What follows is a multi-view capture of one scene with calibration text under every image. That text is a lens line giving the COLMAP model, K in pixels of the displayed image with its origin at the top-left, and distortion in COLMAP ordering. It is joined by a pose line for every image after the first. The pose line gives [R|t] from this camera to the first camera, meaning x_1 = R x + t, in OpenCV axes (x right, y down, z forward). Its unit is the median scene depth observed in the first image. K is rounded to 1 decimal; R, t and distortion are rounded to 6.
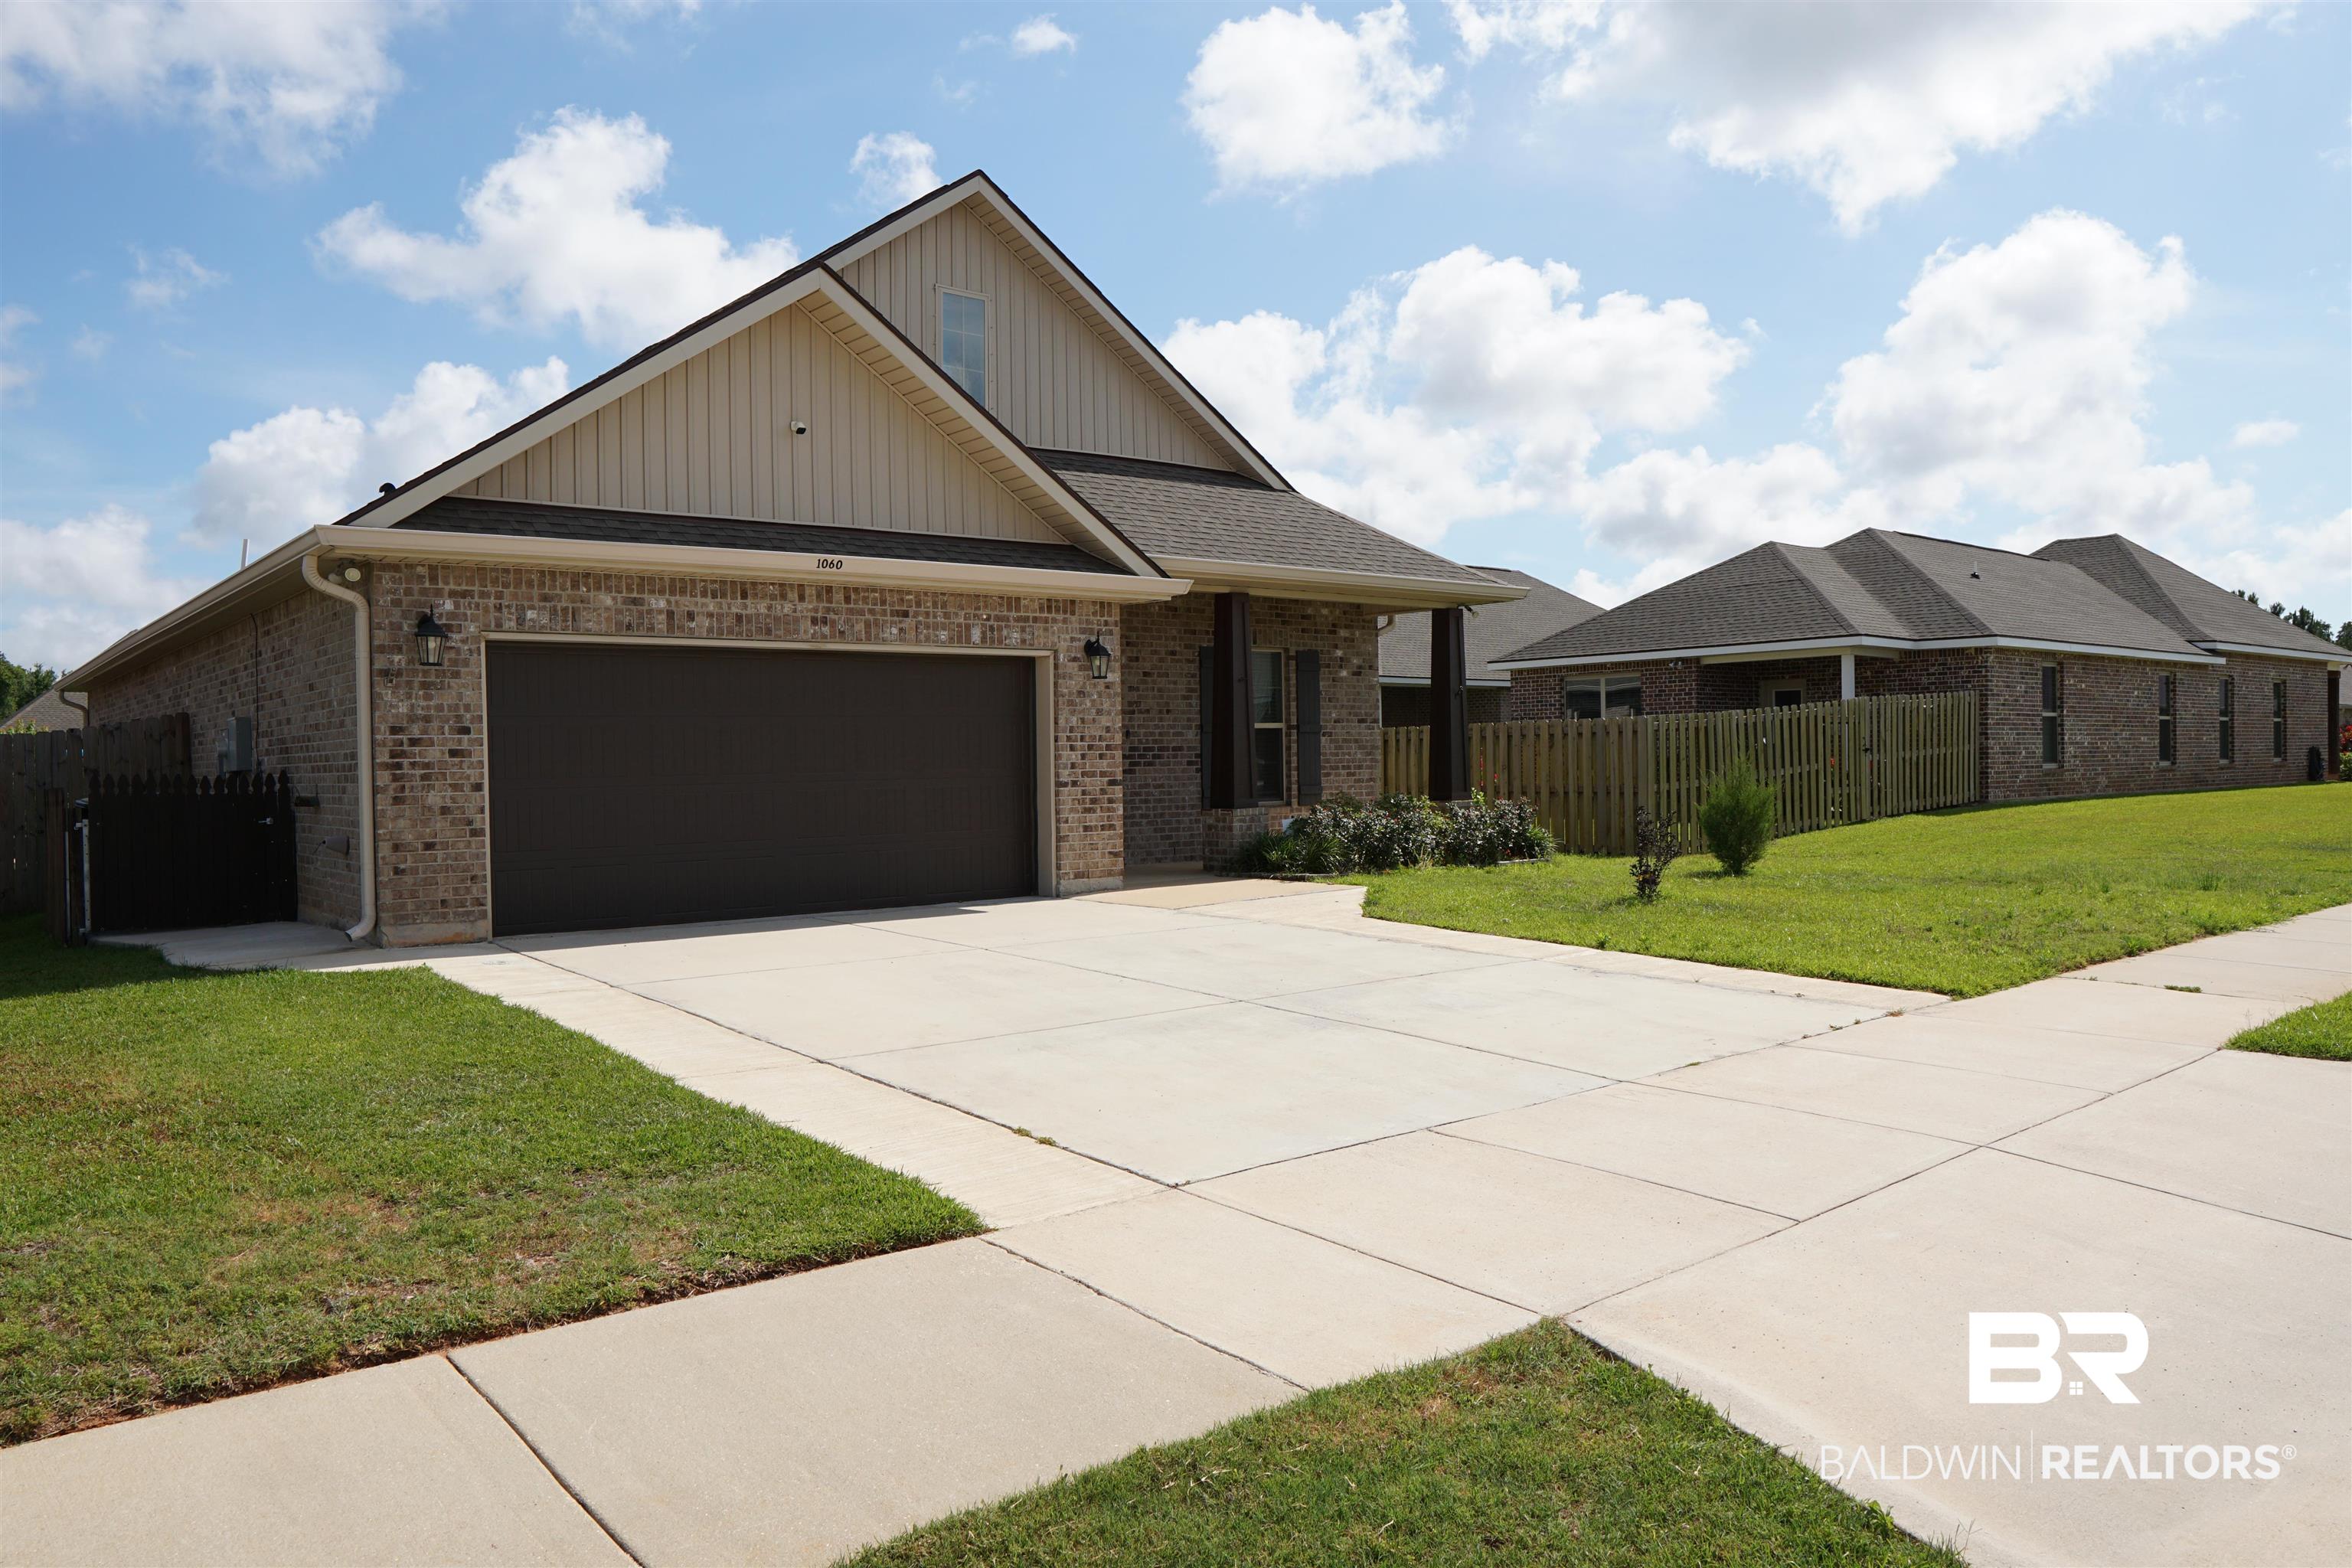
lens RADIAL K [[1634.0, 0, 1170.9], [0, 1634.0, 775.0], [0, 0, 1]] dist [-0.092319, 0.021406]
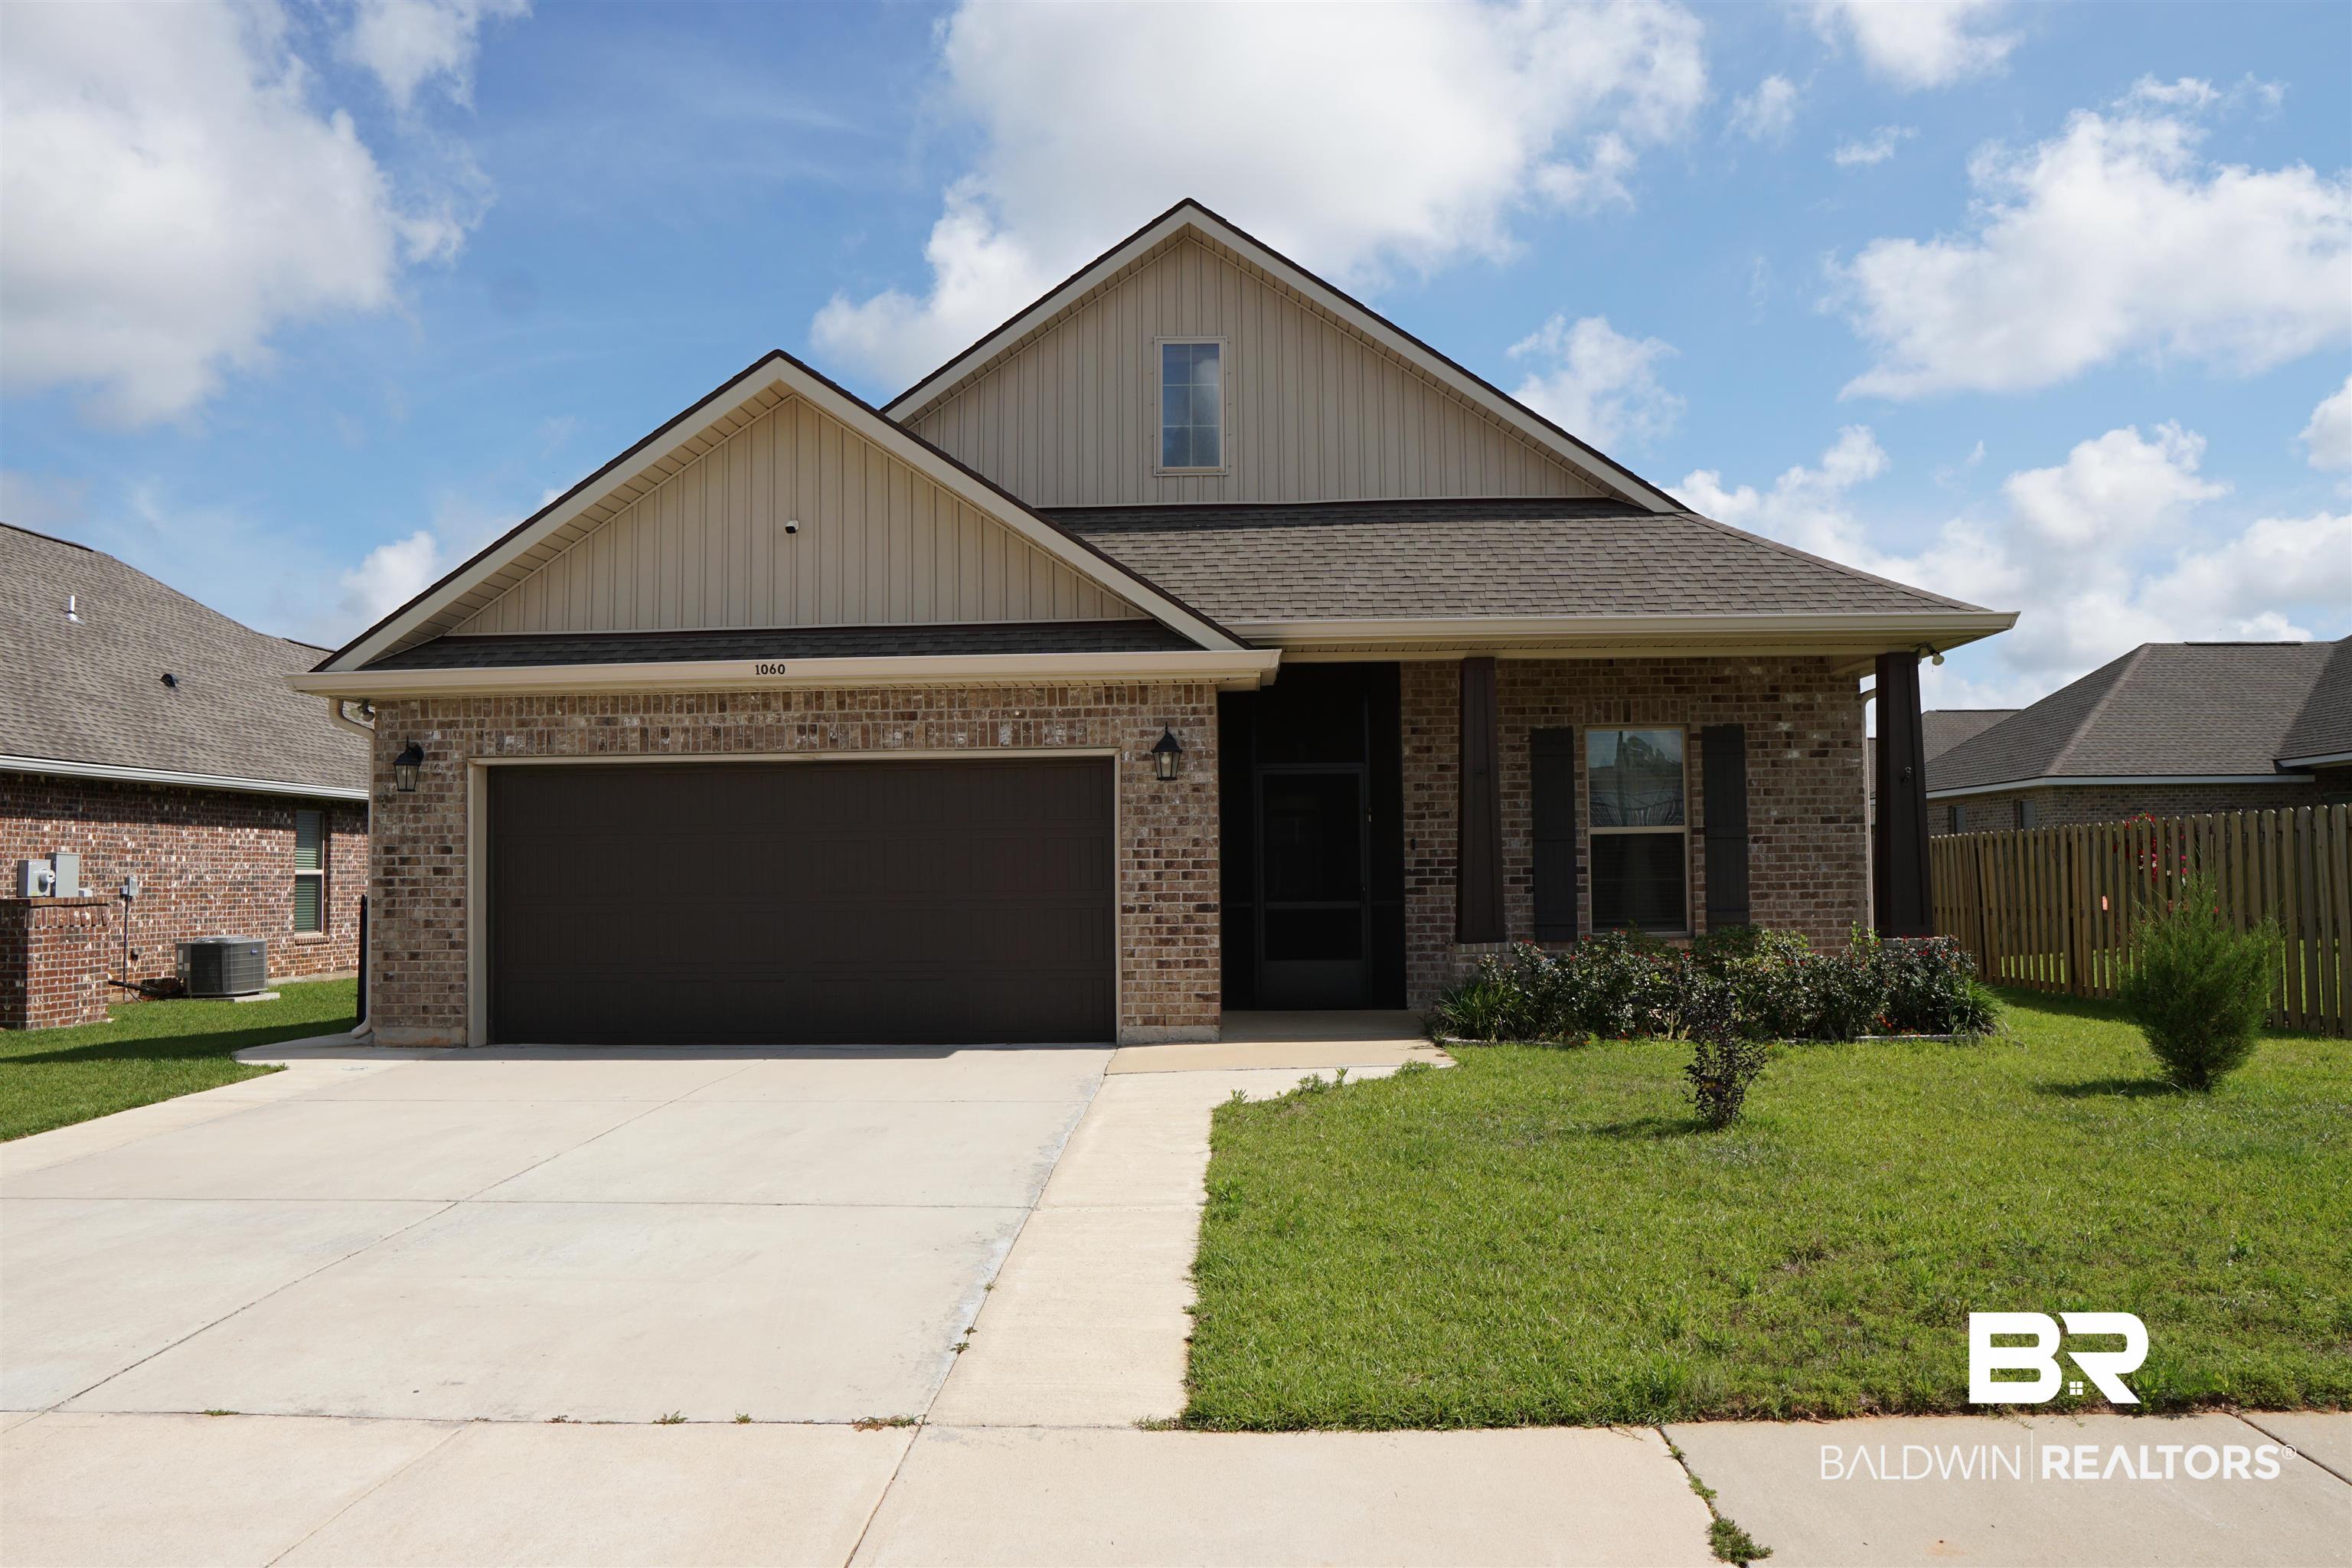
lens RADIAL K [[1634.0, 0, 1181.4], [0, 1634.0, 791.3], [0, 0, 1]] dist [-0.092319, 0.021406]
pose [[0.754696, -0.024615, -0.655613, 0.546531], [-0.006468, 0.998968, -0.044952, -0.018728], [0.656043, 0.038166, 0.753758, 0.432702]]
